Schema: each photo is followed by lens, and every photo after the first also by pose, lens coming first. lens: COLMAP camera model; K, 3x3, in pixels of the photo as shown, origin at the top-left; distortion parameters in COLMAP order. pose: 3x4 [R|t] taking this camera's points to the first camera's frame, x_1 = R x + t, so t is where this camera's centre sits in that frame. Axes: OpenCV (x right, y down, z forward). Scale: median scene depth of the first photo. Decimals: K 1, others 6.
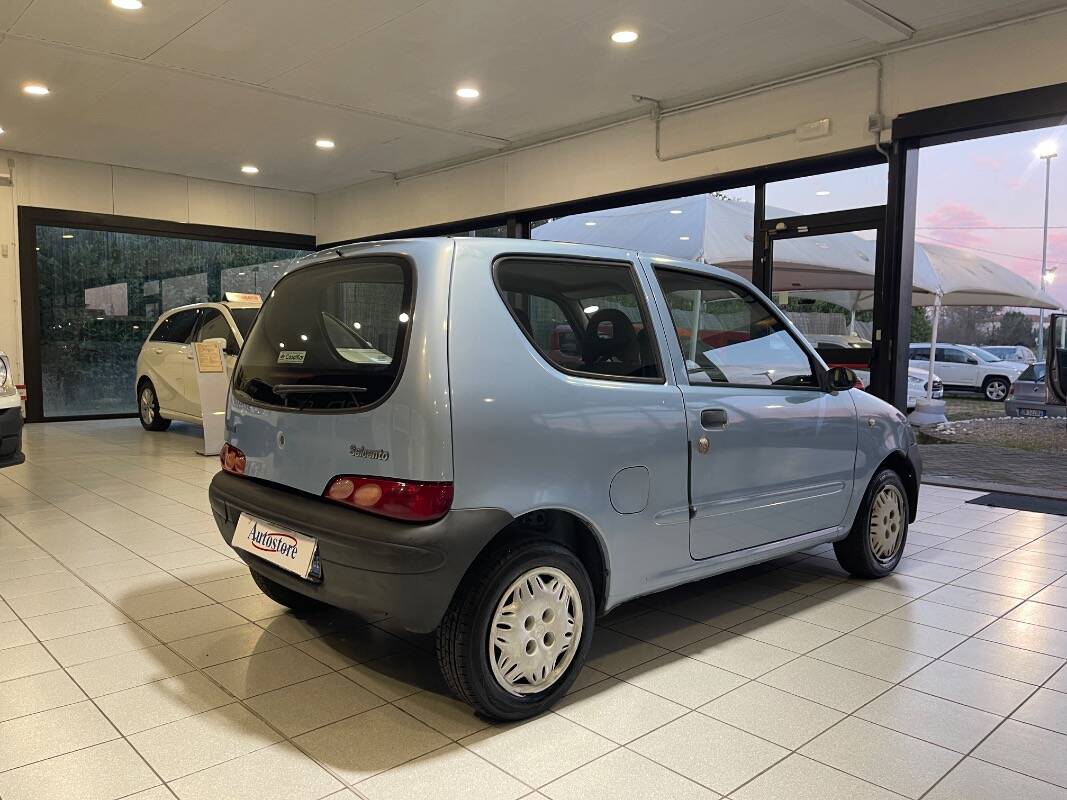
lens RADIAL K [[800.0, 0, 527.3], [0, 800.0, 404.4], [0, 0, 1]] dist [0.021457, -0.021919]
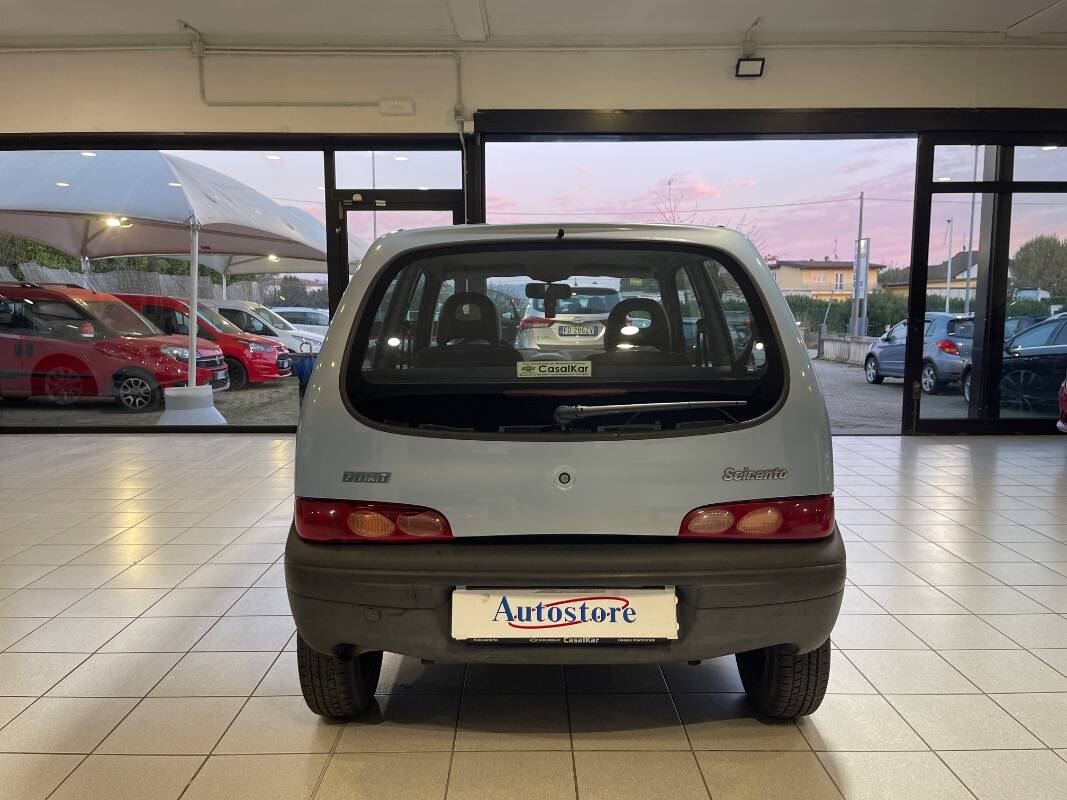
lens RADIAL K [[800.0, 0, 522.8], [0, 800.0, 402.9], [0, 0, 1]] dist [0.021457, -0.021919]
pose [[0.678815, -0.088524, 0.728954, -0.327882], [0.054701, 0.996045, 0.070020, -0.030306], [-0.732269, -0.007656, 0.680972, 0.191762]]
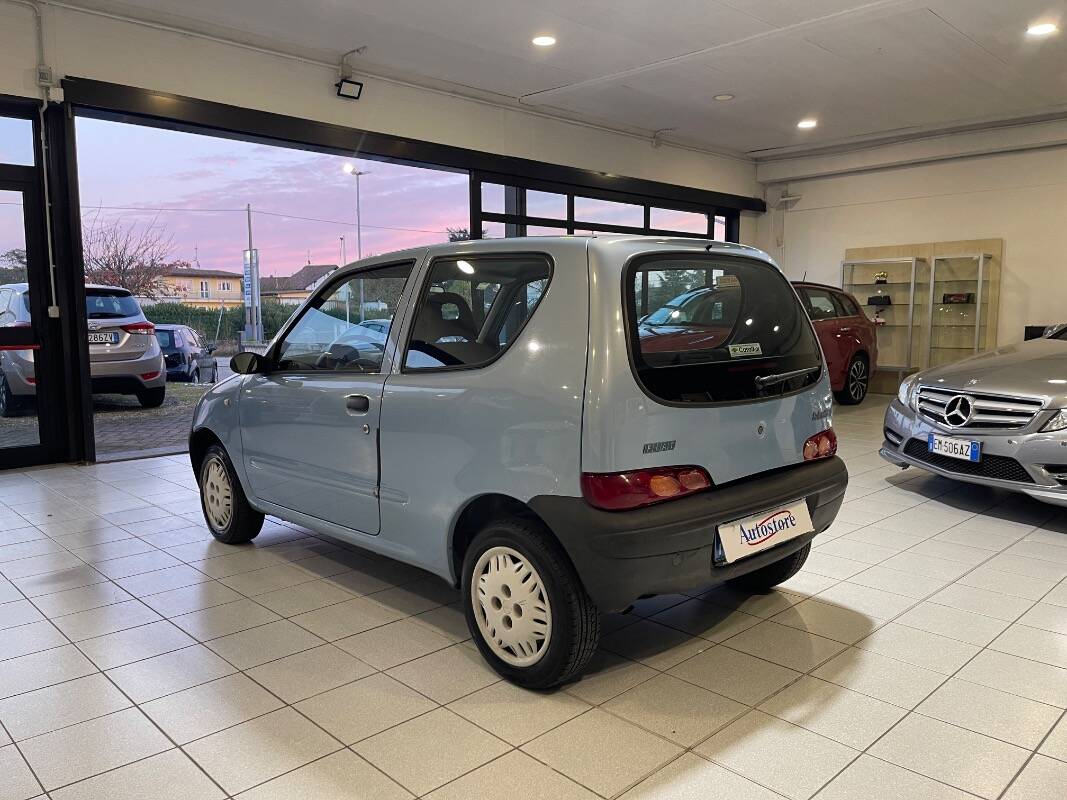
lens RADIAL K [[800.0, 0, 519.4], [0, 800.0, 401.0], [0, 0, 1]] dist [0.021457, -0.021919]
pose [[-0.008874, -0.107263, 0.994191, -0.494479], [0.072788, 0.991523, 0.107625, -0.046824], [-0.997308, 0.073320, -0.000992, 0.488094]]
